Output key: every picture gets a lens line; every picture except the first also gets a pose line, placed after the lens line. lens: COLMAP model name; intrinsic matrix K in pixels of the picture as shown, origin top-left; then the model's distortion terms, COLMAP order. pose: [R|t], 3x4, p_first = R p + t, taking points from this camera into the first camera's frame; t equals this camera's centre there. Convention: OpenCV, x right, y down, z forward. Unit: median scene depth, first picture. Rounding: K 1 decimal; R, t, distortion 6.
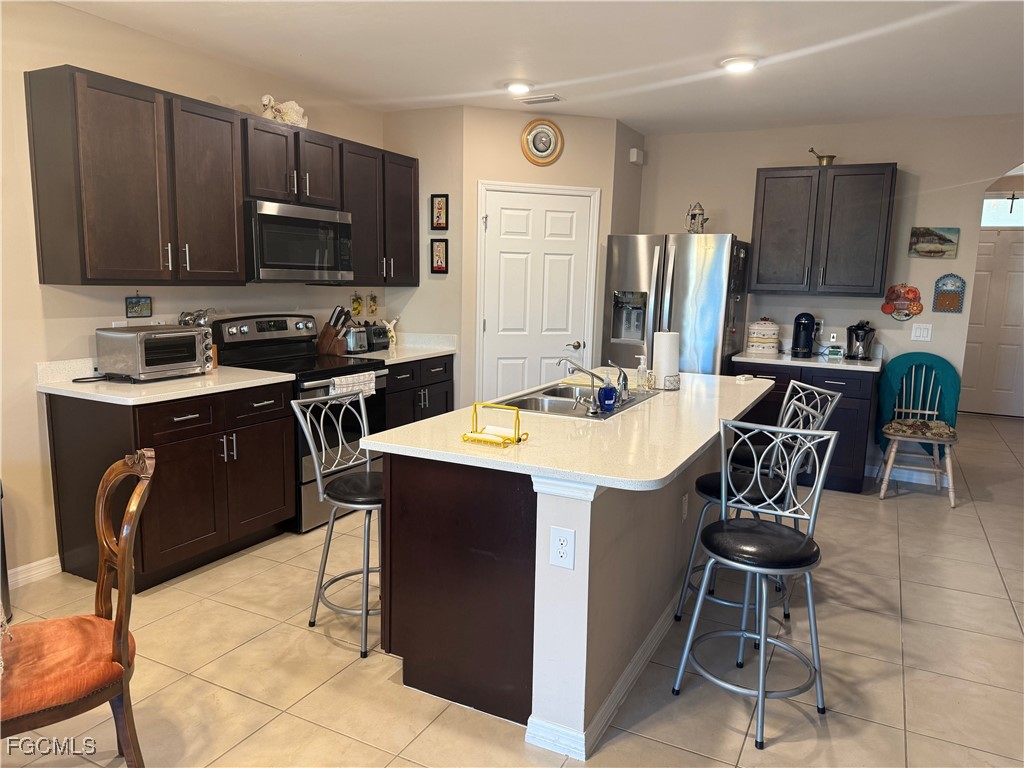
lens RADIAL K [[715.6, 0, 514.2], [0, 715.6, 384.3], [0, 0, 1]] dist [0.032103, -0.001129]
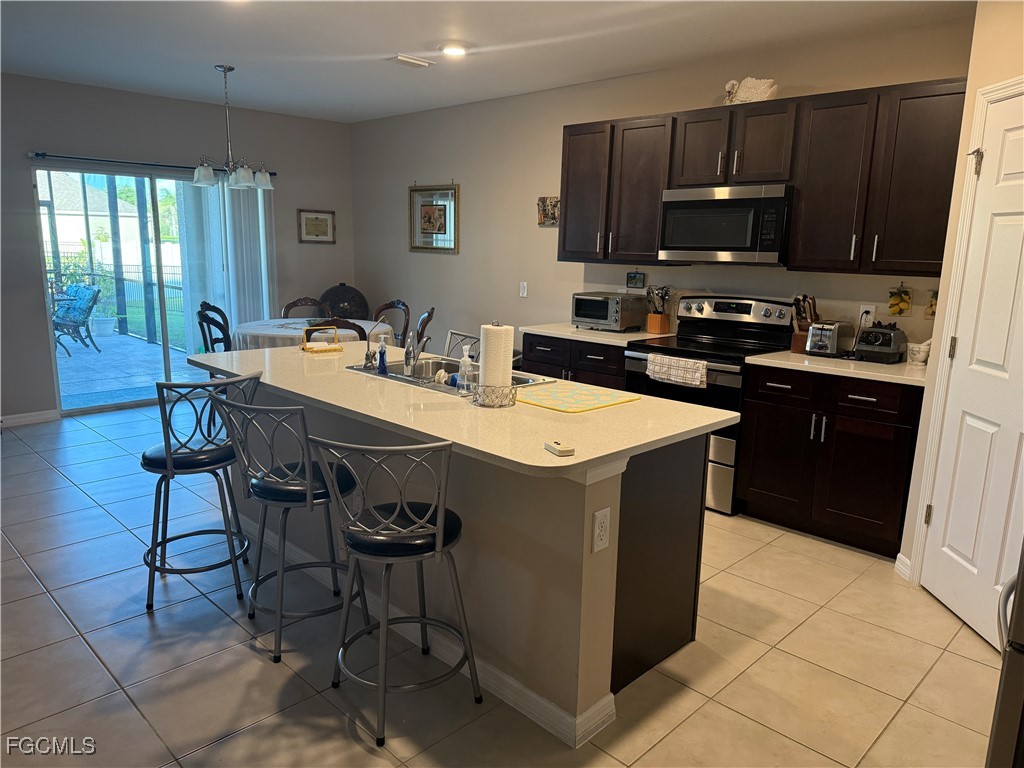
lens RADIAL K [[715.6, 0, 513.7], [0, 715.6, 387.3], [0, 0, 1]] dist [0.032103, -0.001129]
pose [[-0.297166, 0.158420, -0.941592, 0.852728], [-0.170481, 0.961491, 0.215572, -0.163927], [0.939483, 0.224584, -0.258715, 1.167363]]
